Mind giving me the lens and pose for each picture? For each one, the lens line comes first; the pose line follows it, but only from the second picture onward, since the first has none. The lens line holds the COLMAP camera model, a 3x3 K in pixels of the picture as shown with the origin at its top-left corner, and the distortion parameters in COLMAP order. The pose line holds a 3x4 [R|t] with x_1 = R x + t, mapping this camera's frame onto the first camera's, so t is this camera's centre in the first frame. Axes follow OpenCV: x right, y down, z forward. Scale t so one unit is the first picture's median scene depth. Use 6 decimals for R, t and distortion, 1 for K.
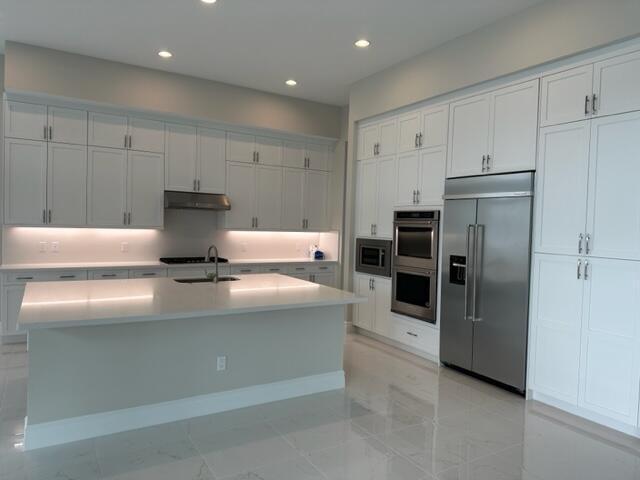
lens RADIAL K [[448.9, 0, 320.1], [0, 448.9, 237.7], [0, 0, 1]] dist [0.008720, -0.020624]
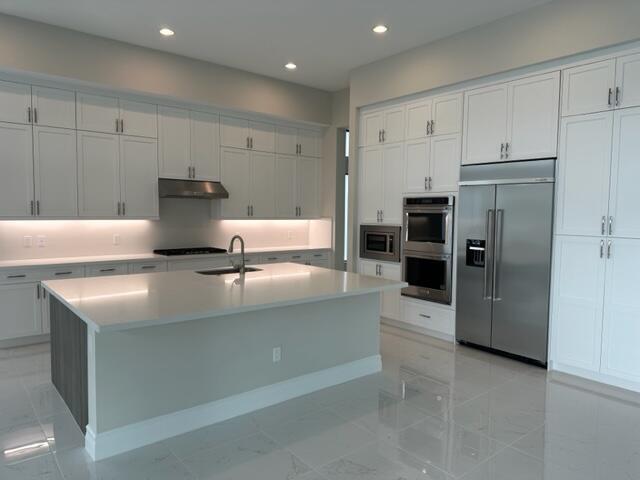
lens RADIAL K [[448.9, 0, 321.7], [0, 448.9, 242.1], [0, 0, 1]] dist [0.008720, -0.020624]
pose [[0.989307, -0.026426, 0.143433, -0.174741], [0.020700, 0.998934, 0.041268, -0.003976], [-0.144370, -0.037857, 0.988799, 0.013663]]
